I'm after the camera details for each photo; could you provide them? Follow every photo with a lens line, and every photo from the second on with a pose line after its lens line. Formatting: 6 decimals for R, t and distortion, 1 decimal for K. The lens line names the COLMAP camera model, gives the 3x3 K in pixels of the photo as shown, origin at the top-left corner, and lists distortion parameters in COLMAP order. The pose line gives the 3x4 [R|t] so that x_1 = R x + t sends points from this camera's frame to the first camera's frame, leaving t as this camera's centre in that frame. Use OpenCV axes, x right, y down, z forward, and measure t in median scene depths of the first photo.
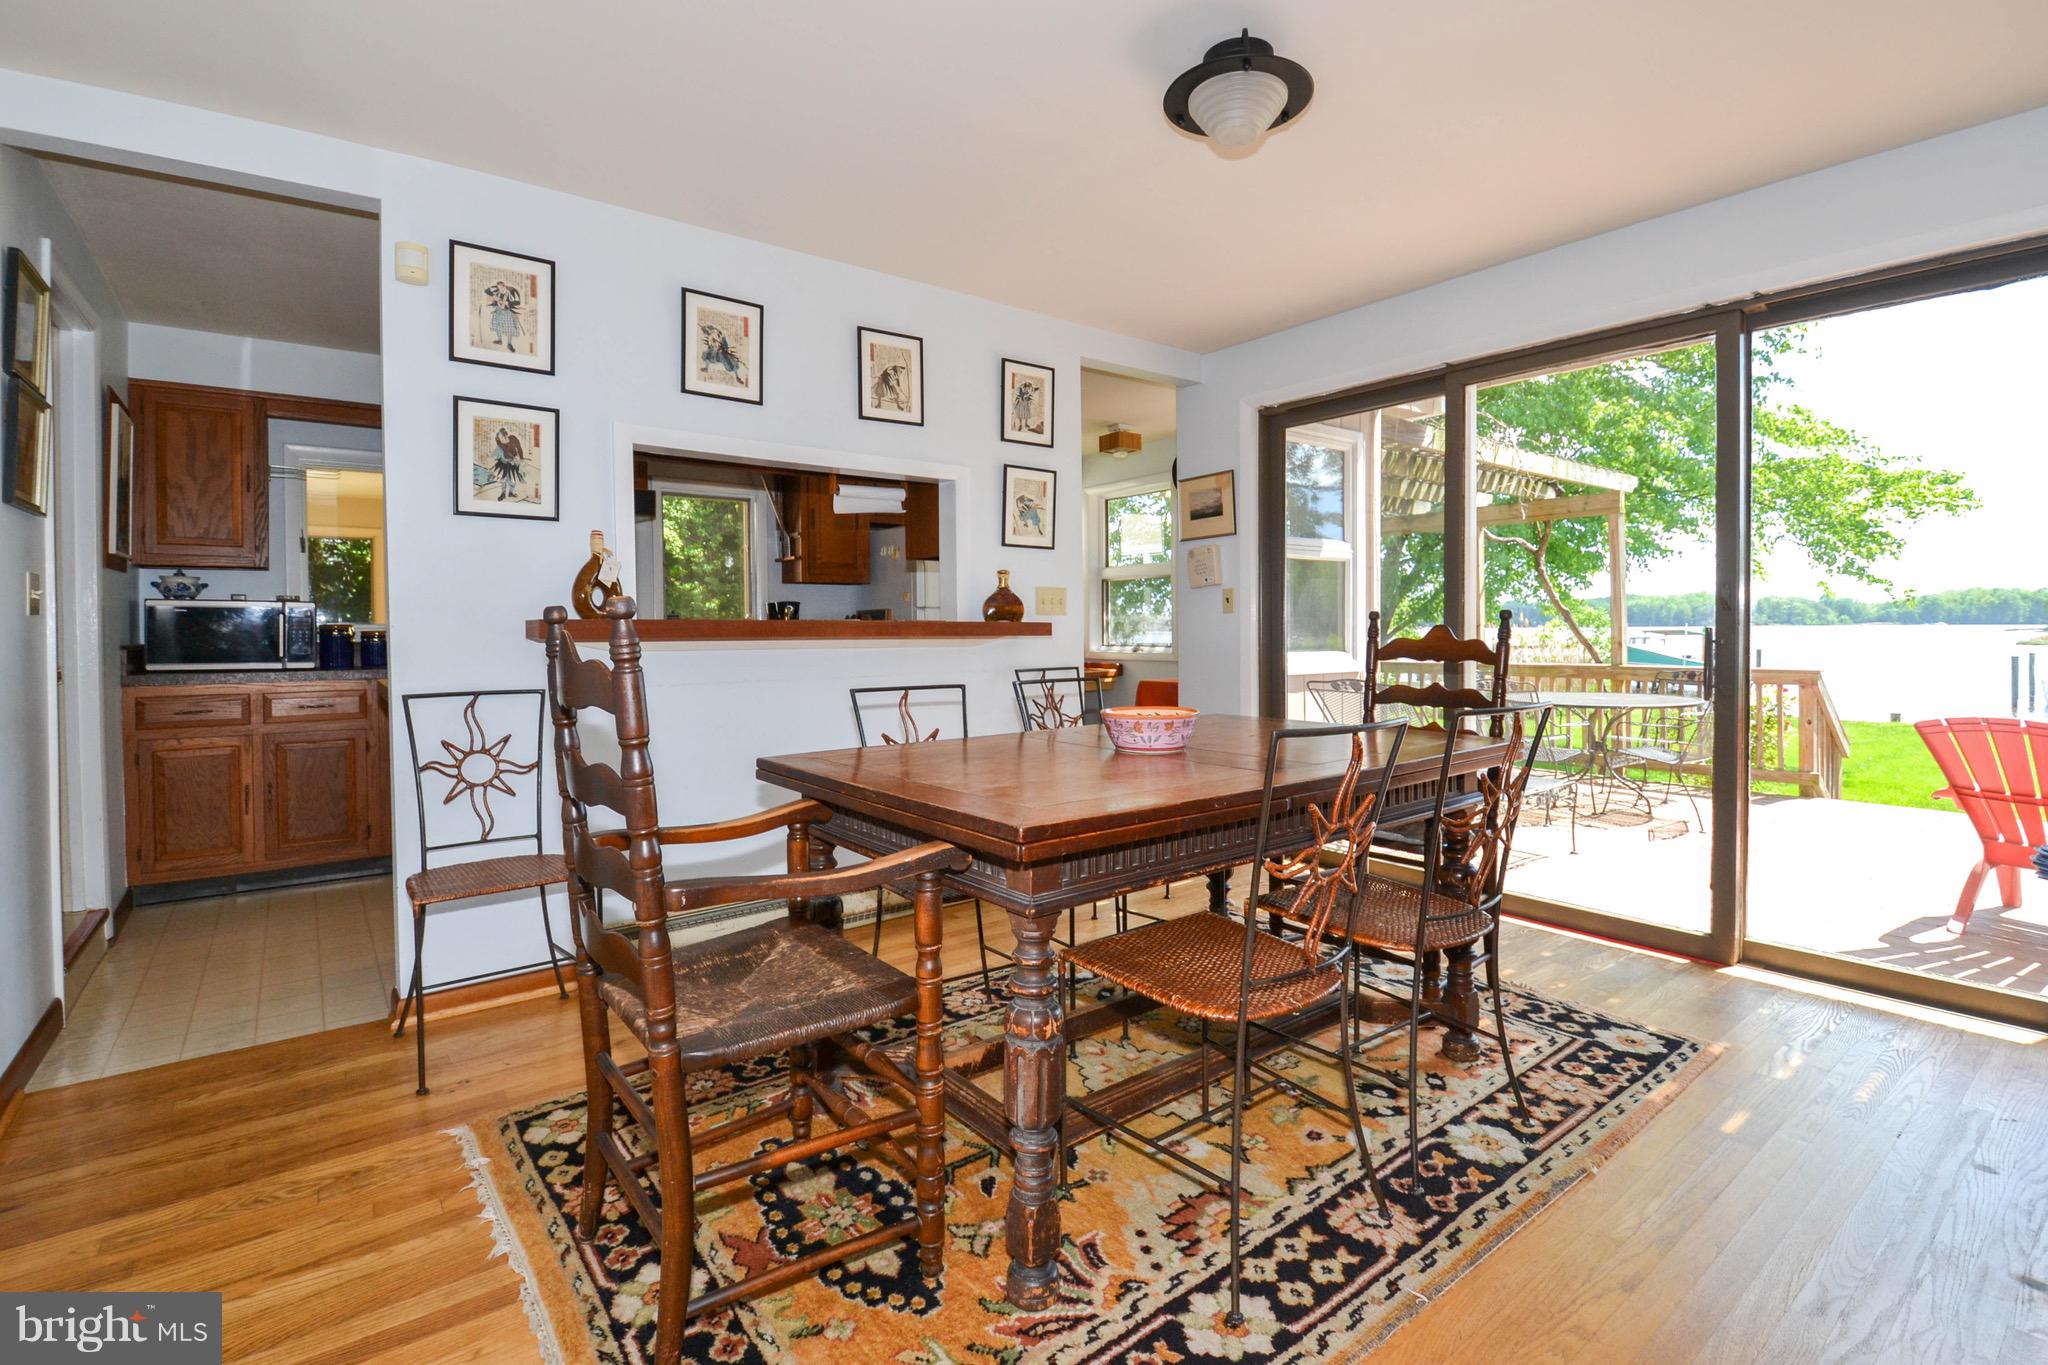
lens RADIAL K [[917.8, 0, 1021.6], [0, 917.8, 639.0], [0, 0, 1]] dist [0.003259, -0.019292]
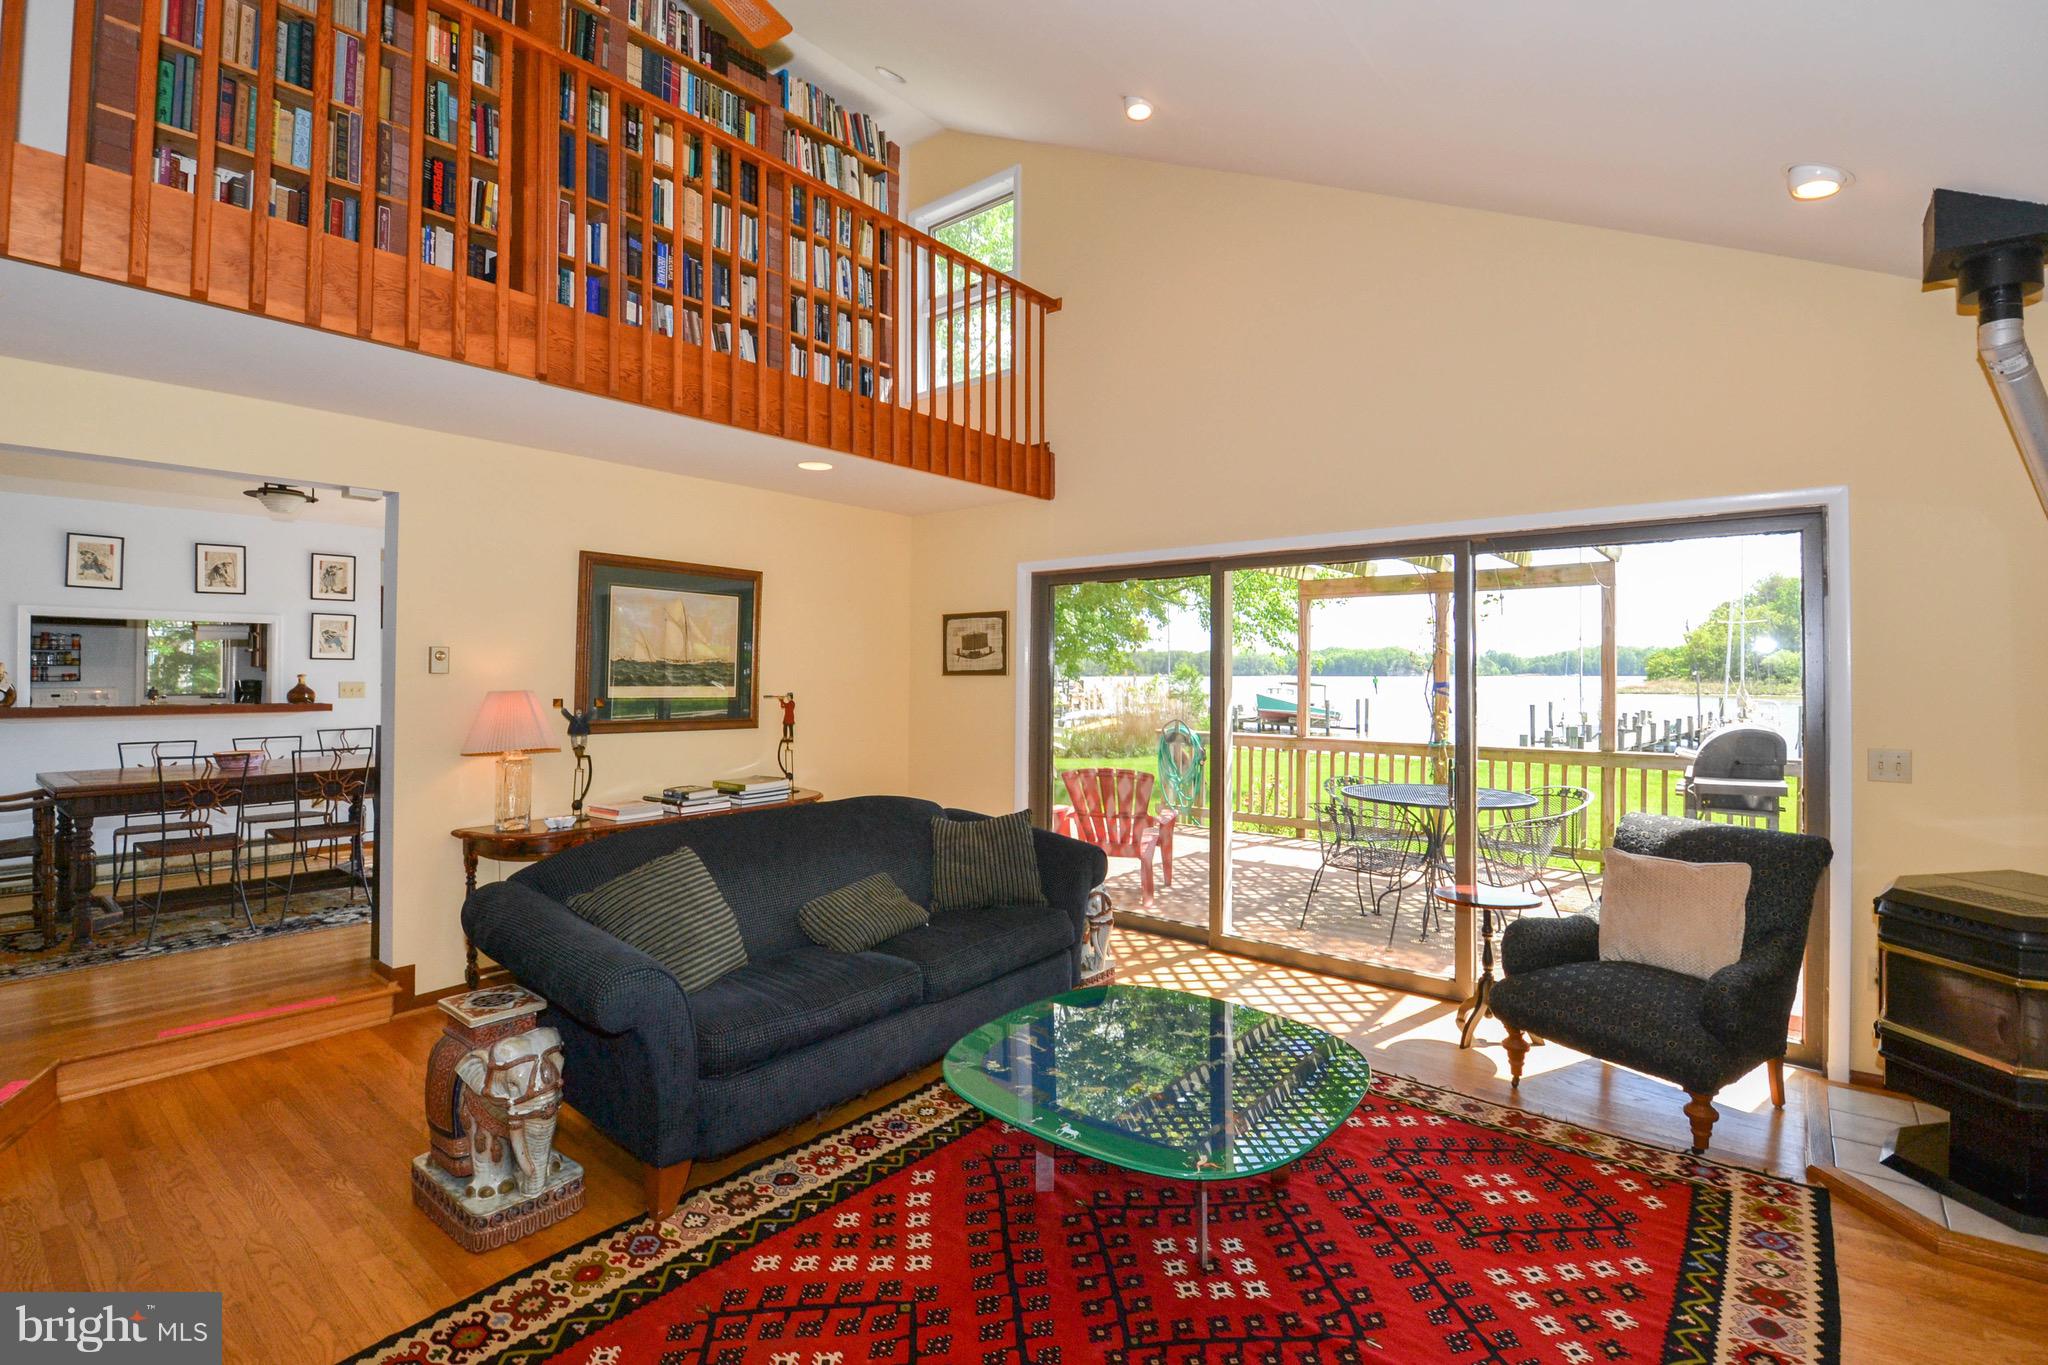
lens RADIAL K [[925.6, 0, 1013.6], [0, 925.6, 664.0], [0, 0, 1]] dist [0.012930, -0.021862]
pose [[0.969723, 0.006802, 0.244112, 0.391944], [-0.000655, 0.999681, -0.025252, -0.022263], [-0.244206, 0.024327, 0.969418, -0.480836]]
